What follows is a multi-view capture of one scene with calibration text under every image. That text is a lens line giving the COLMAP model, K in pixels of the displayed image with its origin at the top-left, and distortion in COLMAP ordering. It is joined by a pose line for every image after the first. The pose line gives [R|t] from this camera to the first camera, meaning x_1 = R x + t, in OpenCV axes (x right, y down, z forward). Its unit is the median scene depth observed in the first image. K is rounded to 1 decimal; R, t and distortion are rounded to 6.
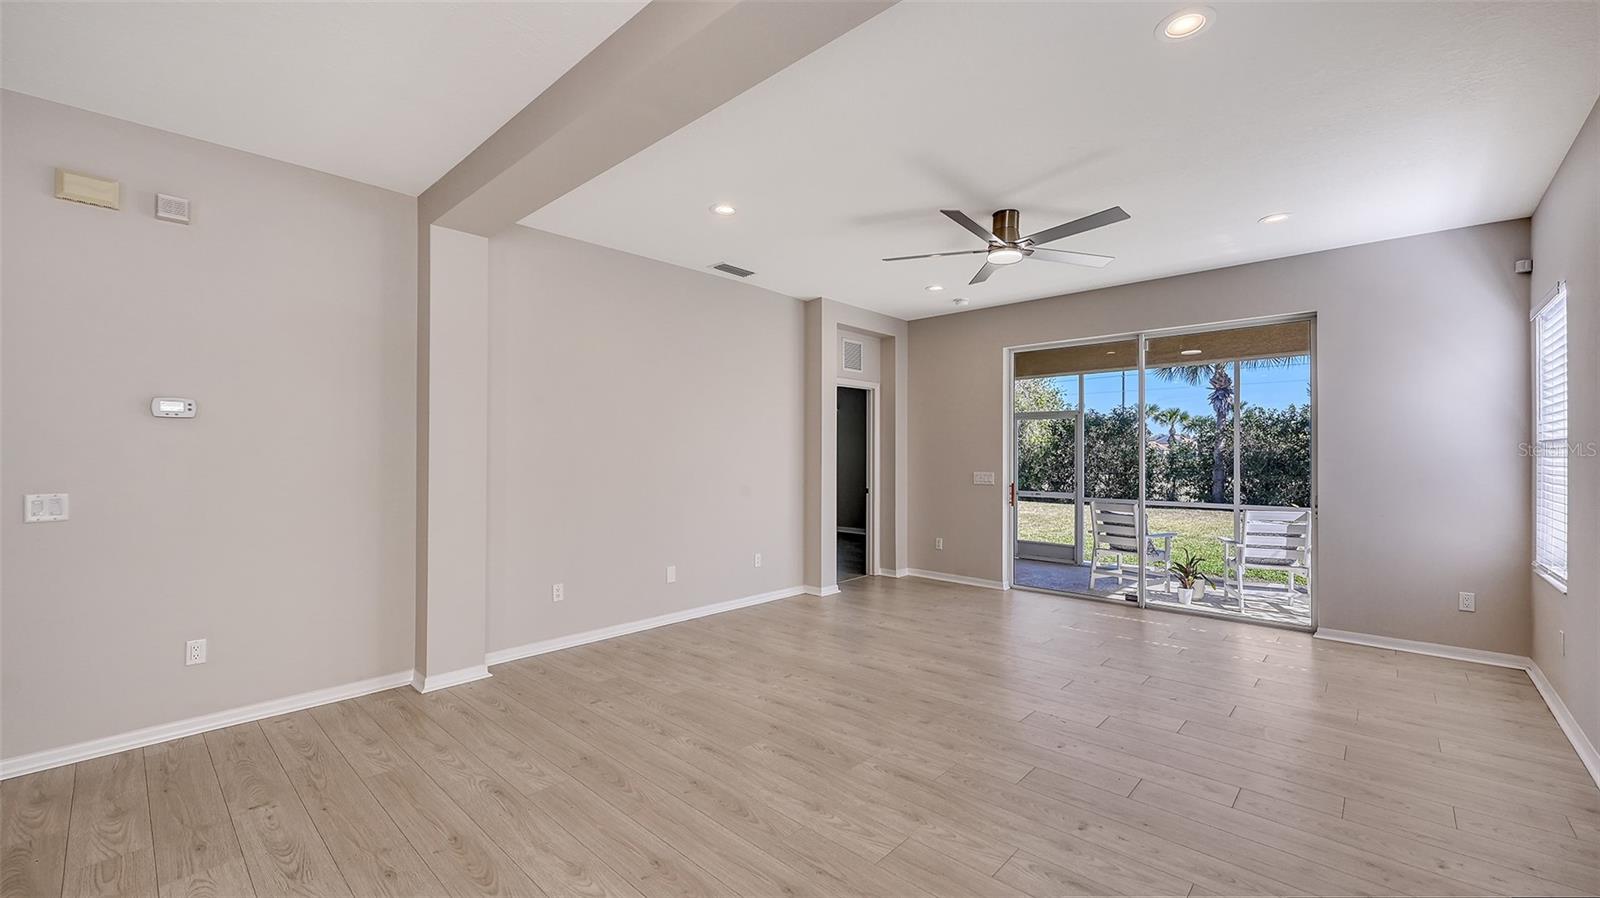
lens RADIAL K [[639.0, 0, 800.0], [0, 639.0, 449.0], [0, 0, 1]] dist [-0.000508, 0.000167]
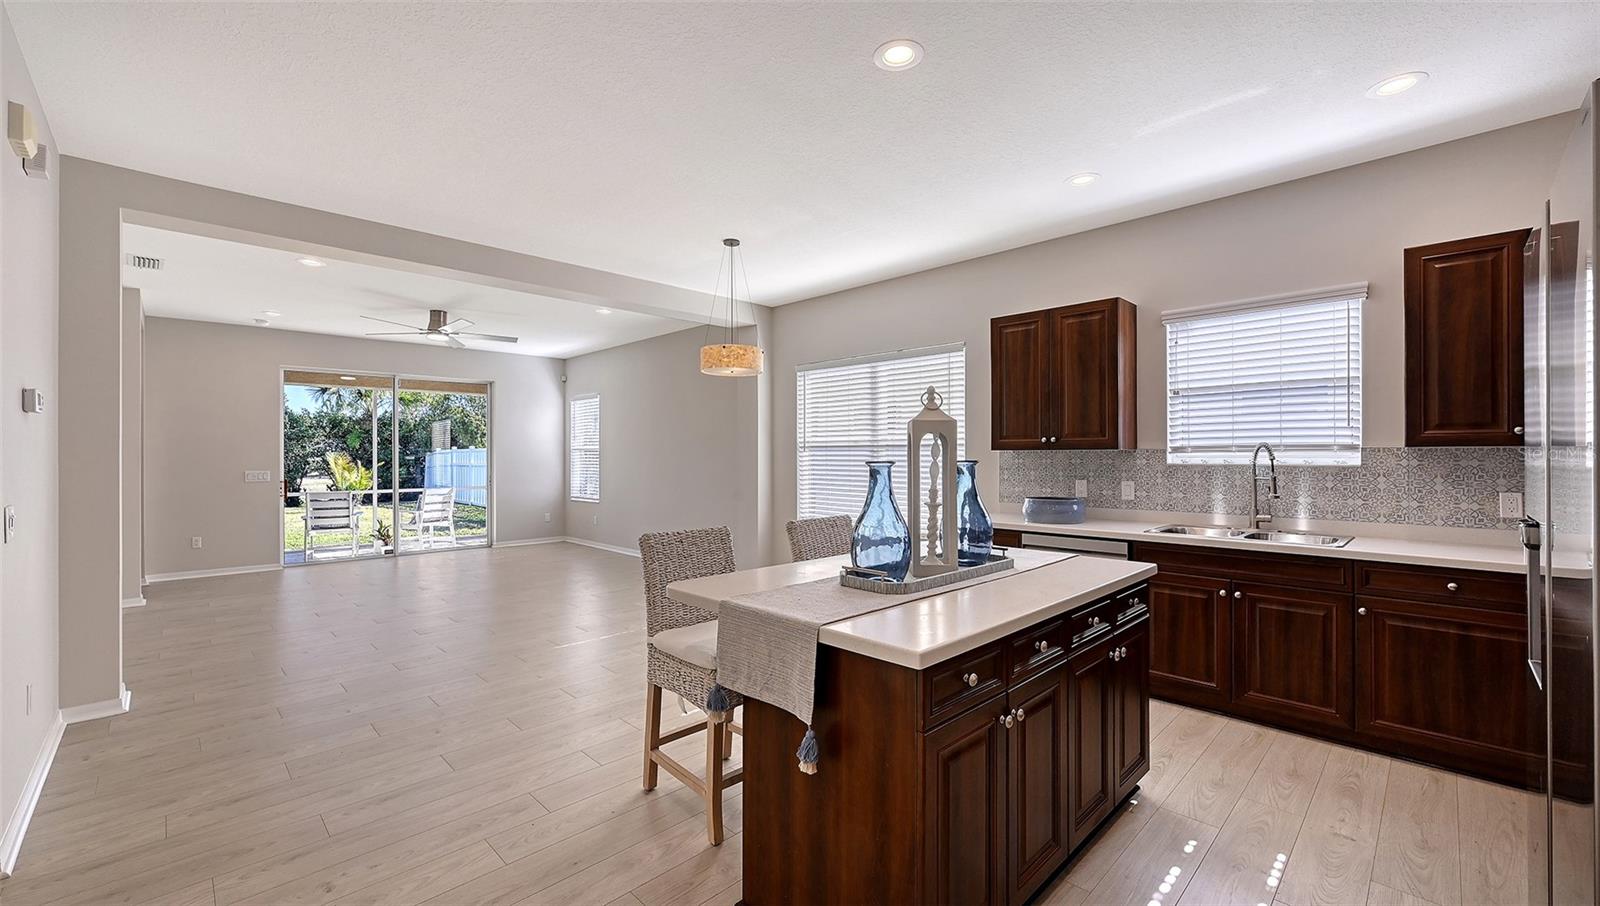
lens RADIAL K [[640.5, 0, 800.0], [0, 640.5, 453.0], [0, 0, 1]] dist [-0.007111, -0.000018]
pose [[0.038618, -0.000601, 0.999254, -0.938412], [-0.005321, 0.999986, 0.000807, -0.002589], [-0.999240, -0.005348, 0.038614, -0.012834]]
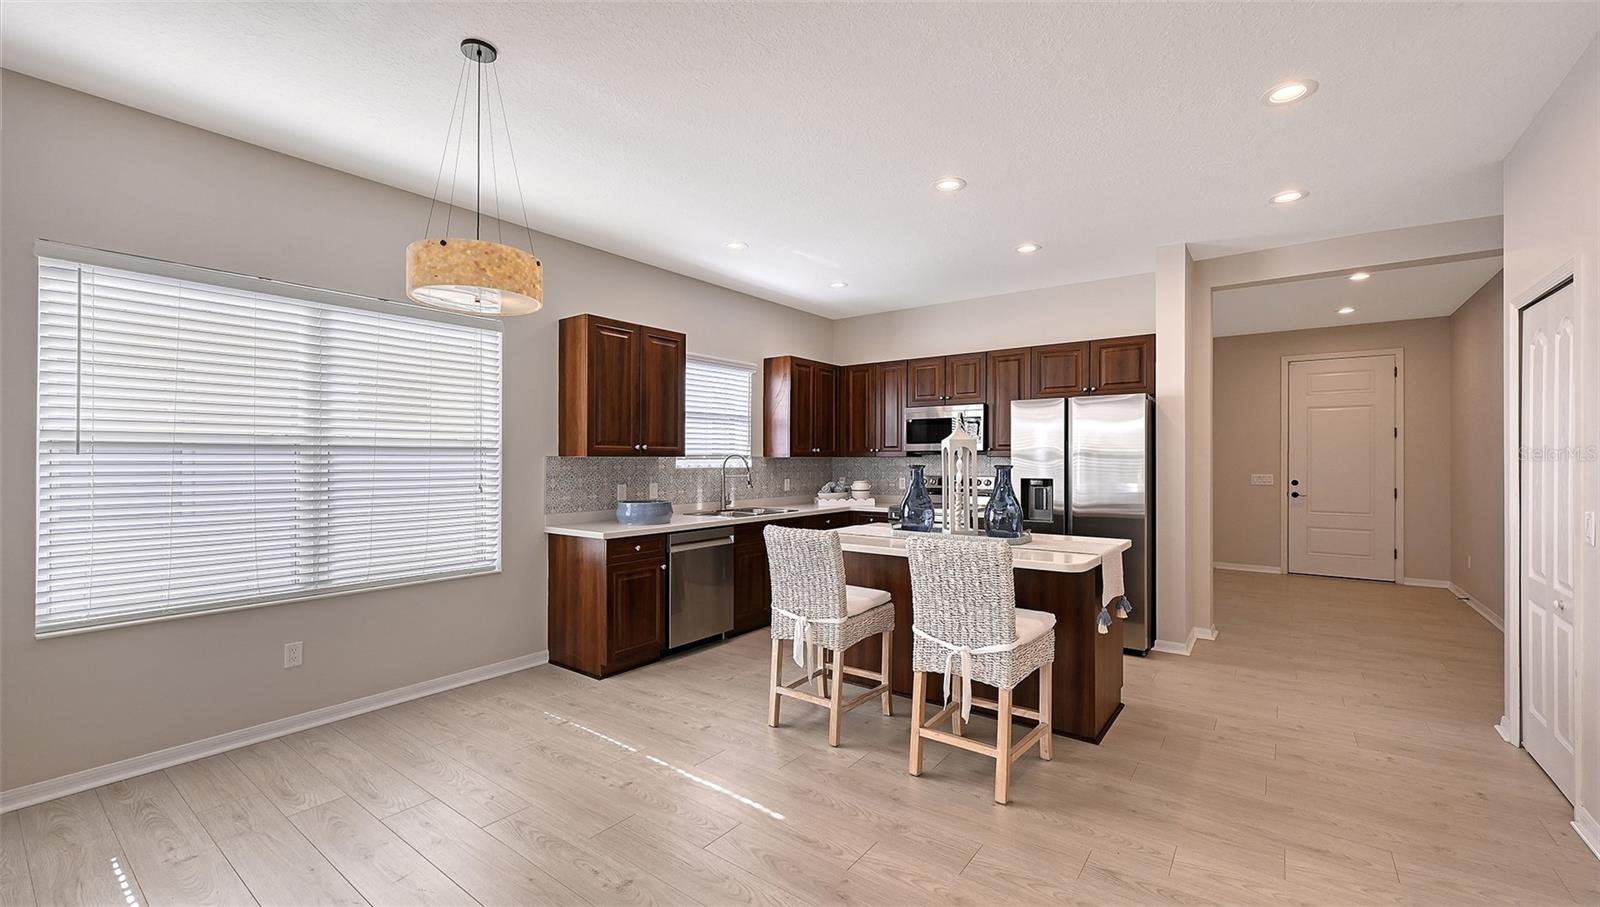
lens RADIAL K [[638.2, 0, 811.4], [0, 638.2, 455.9], [0, 0, 1]] dist [-0.000048, 0.000018]
pose [[-0.993855, -0.003093, -0.110647, -0.303194], [-0.001586, 0.999905, -0.013702, 0.002531], [0.110679, -0.013442, -0.993765, 0.543311]]
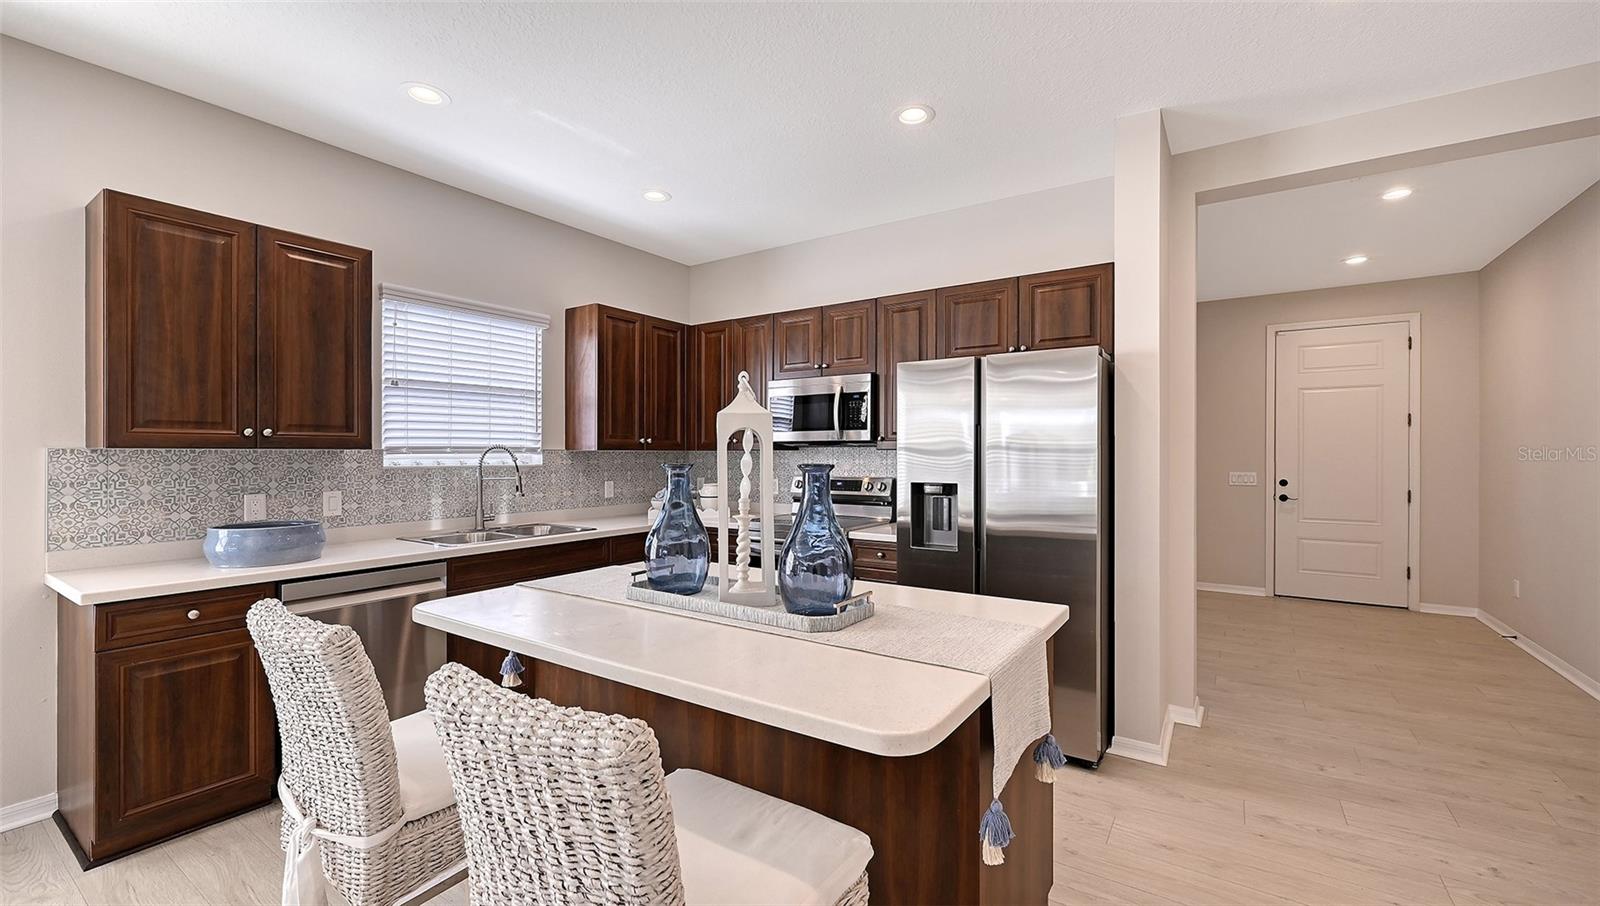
lens RADIAL K [[641.8, 0, 805.1], [0, 641.8, 453.5], [0, 0, 1]] dist [0.001193, 0.000216]
pose [[-0.987423, -0.002401, -0.158083, -0.501959], [-0.000868, 0.999952, -0.009768, 0.000820], [0.158099, -0.009508, -0.987377, 0.254535]]
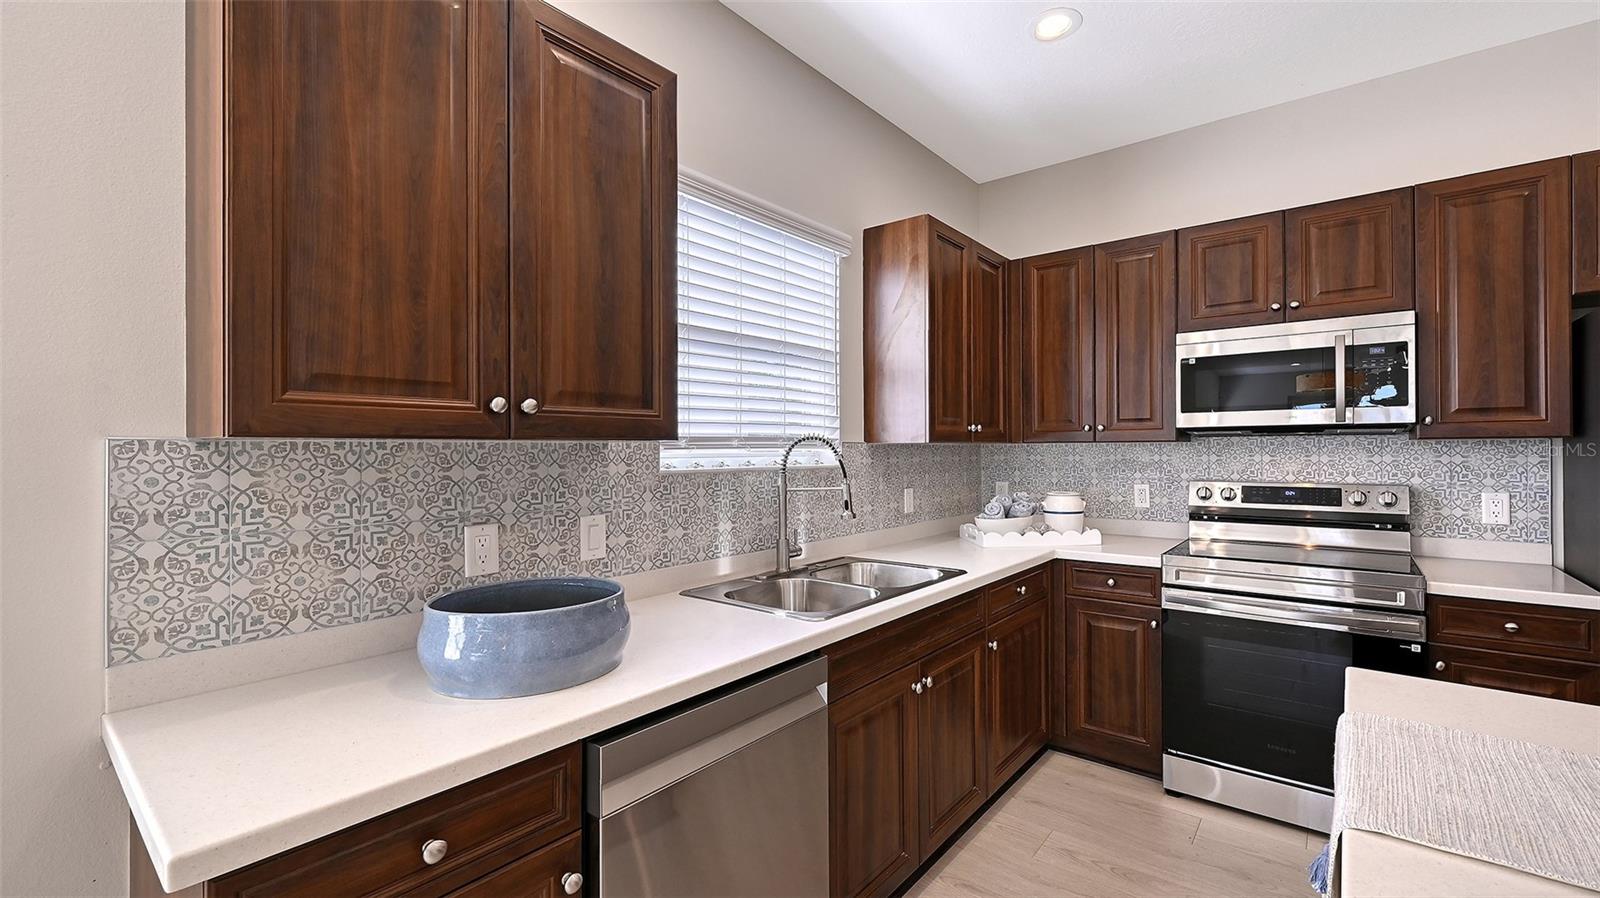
lens RADIAL K [[658.8, 0, 834.8], [0, 658.8, 446.0], [0, 0, 1]] dist [-0.001709, -0.000168]
pose [[-0.996036, 0.001719, -0.088940, -0.273268], [0.002926, 0.999905, -0.013449, -0.000950], [0.088908, -0.013656, -0.995946, -0.029790]]
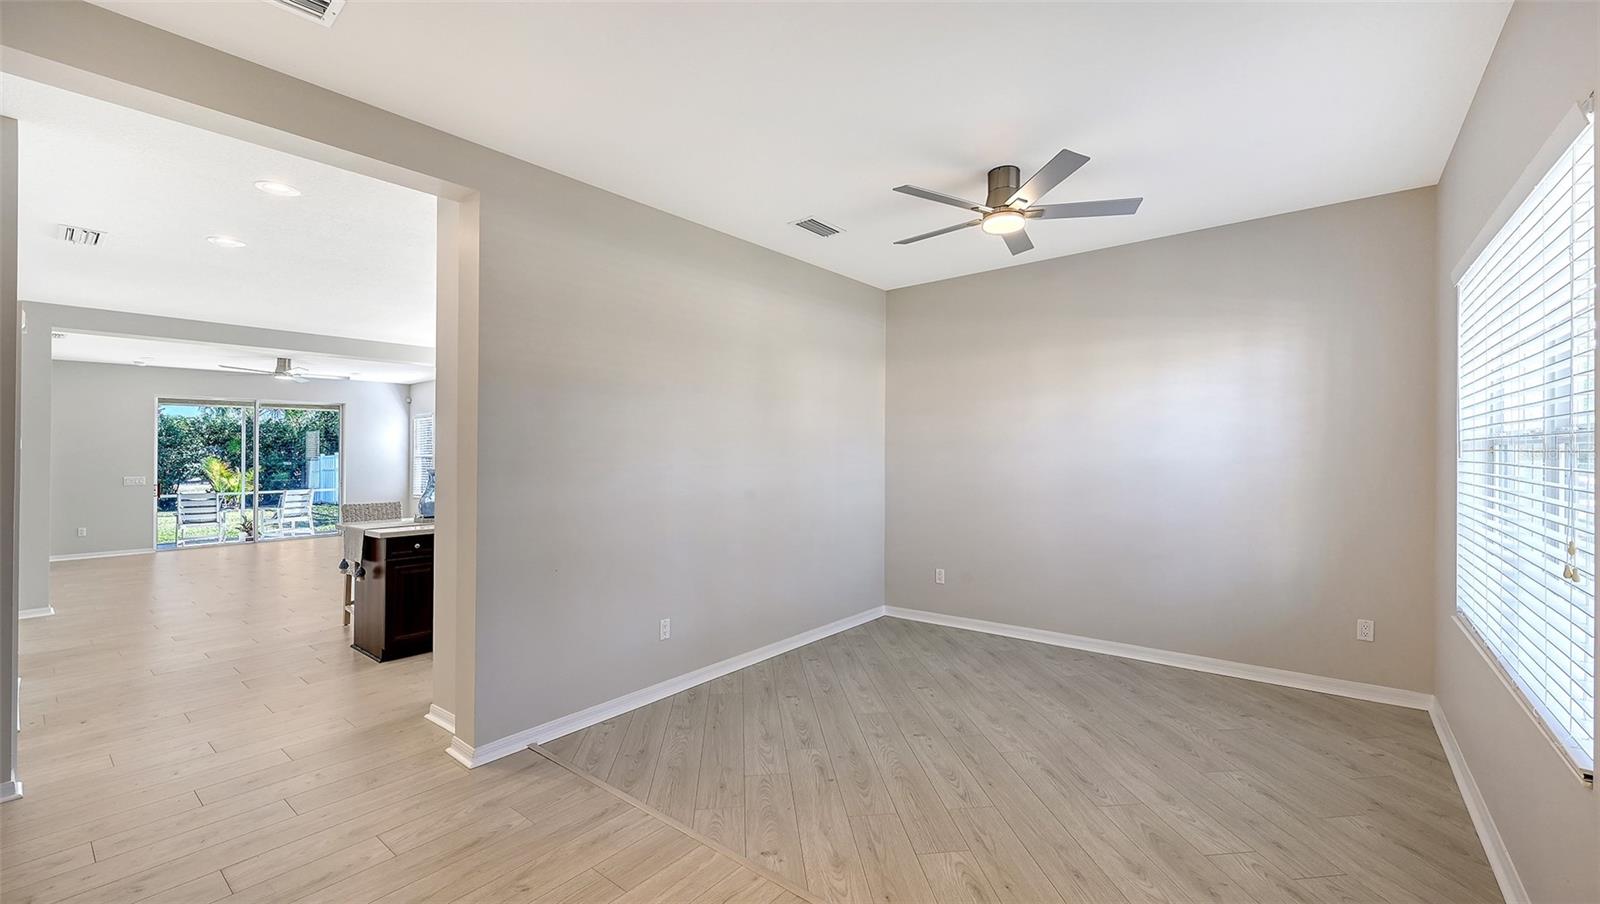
lens RADIAL K [[641.8, 0, 805.1], [0, 641.8, 452.5], [0, 0, 1]] dist [0.001193, 0.000216]
pose [[-0.067434, 0.004996, 0.997711, -1.499712], [-0.003633, 0.999980, -0.005253, -0.018850], [-0.997717, -0.003978, -0.067415, -0.514318]]
